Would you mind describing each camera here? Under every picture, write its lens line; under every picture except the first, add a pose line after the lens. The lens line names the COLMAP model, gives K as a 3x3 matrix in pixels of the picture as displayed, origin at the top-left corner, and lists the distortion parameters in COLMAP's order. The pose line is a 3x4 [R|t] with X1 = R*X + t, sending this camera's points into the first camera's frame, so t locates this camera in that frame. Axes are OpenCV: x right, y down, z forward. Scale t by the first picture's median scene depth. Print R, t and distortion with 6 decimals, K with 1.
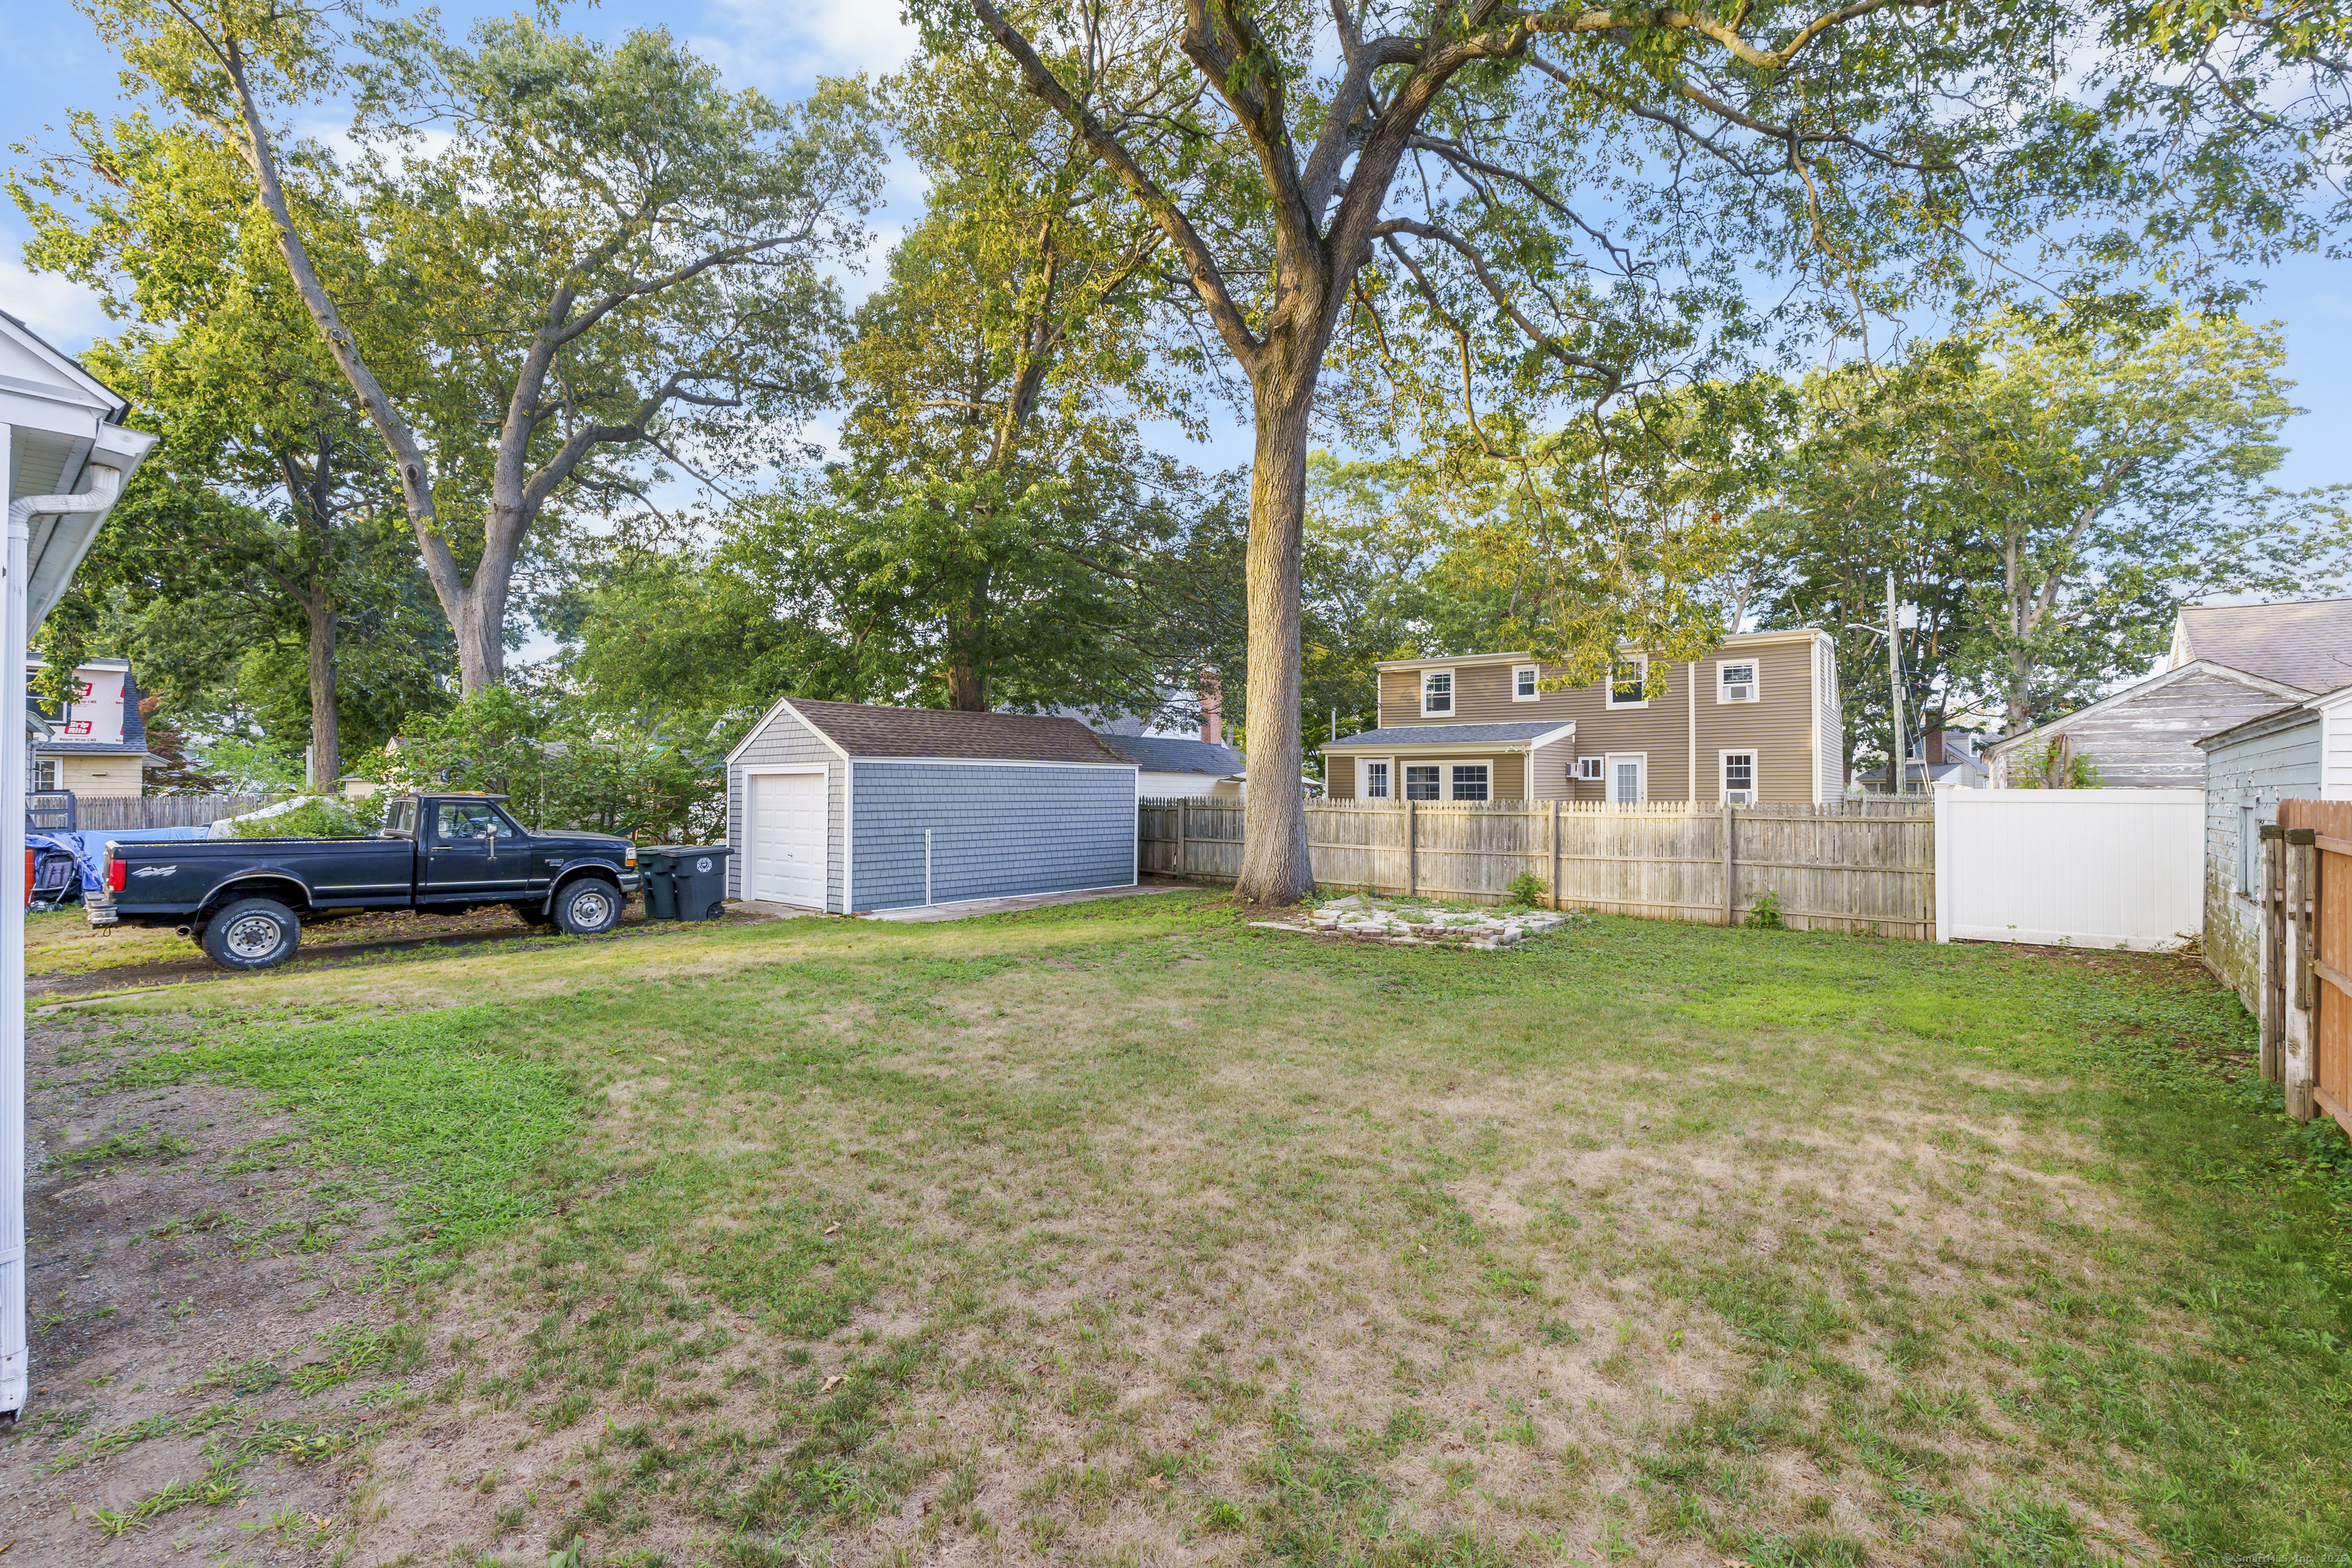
lens RADIAL K [[1037.8, 0, 1171.0], [0, 1037.8, 775.4], [0, 0, 1]] dist [-0.002371, -0.000162]
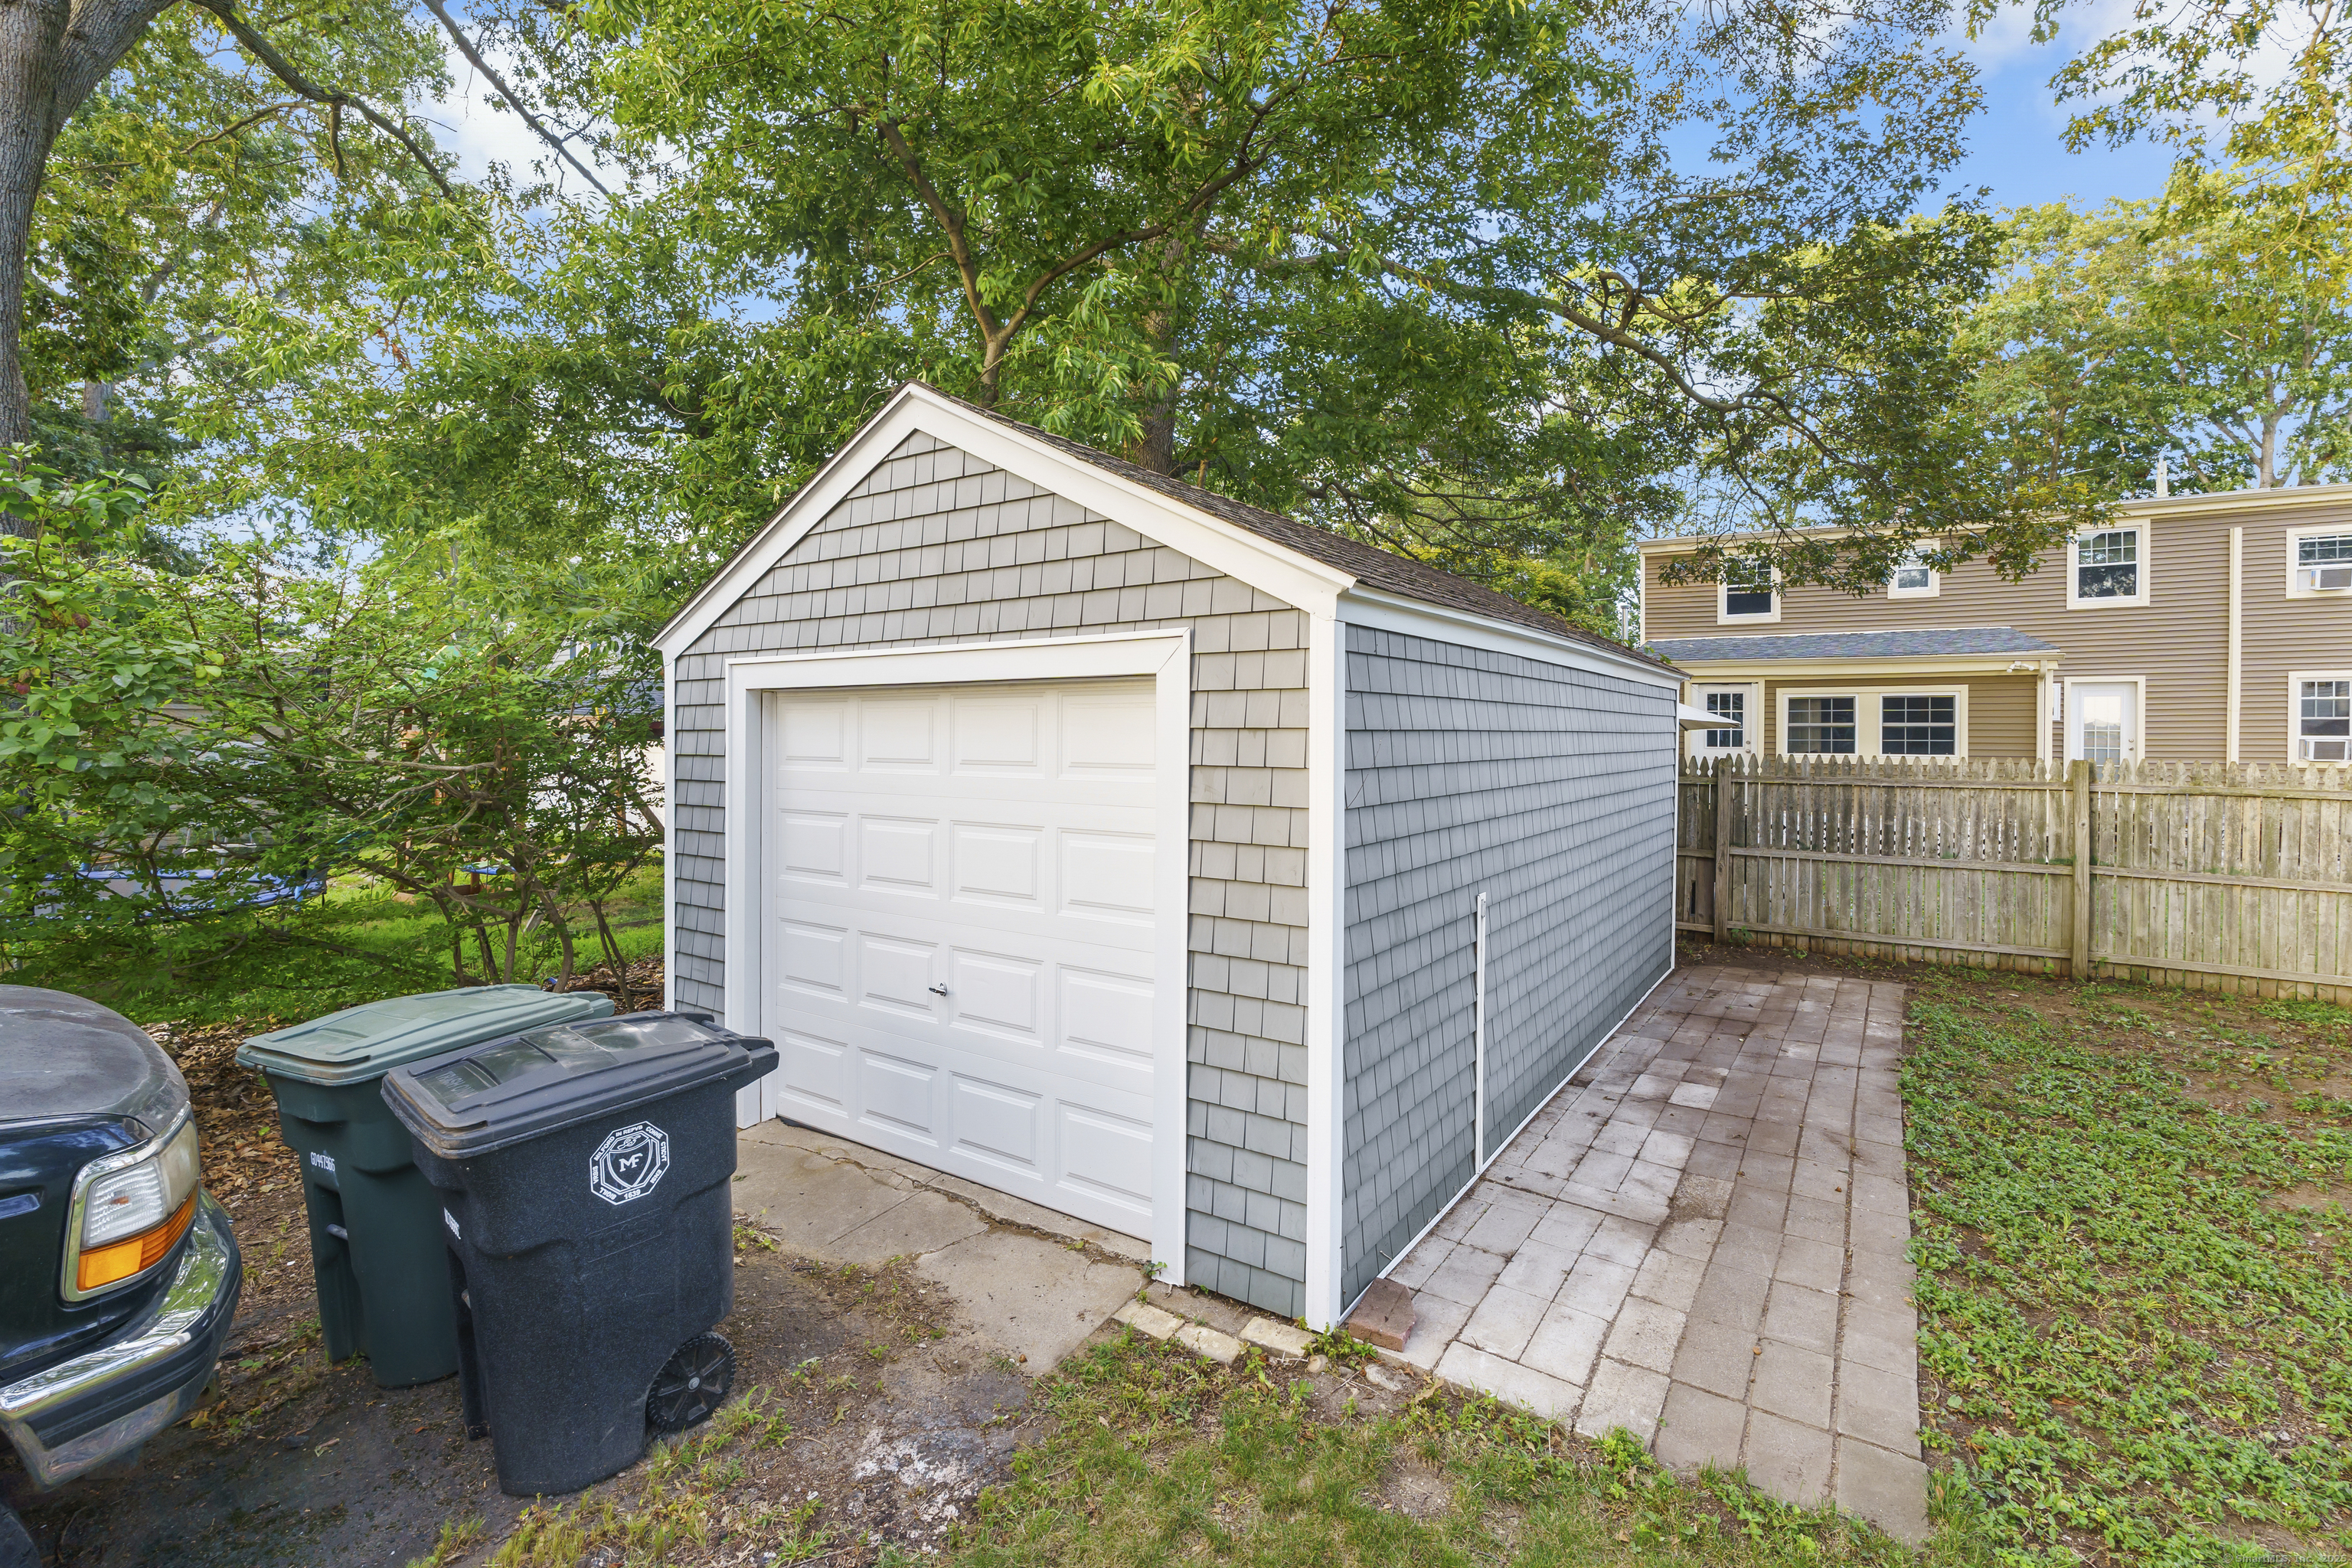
lens RADIAL K [[1071.1, 0, 1174.2], [0, 1071.1, 737.2], [0, 0, 1]] dist [-0.001663, -0.000262]
pose [[0.993793, 0.000153, 0.111249, -0.255547], [-0.002152, 0.999838, 0.017846, 0.005517], [-0.111228, -0.017975, 0.993632, 0.546479]]
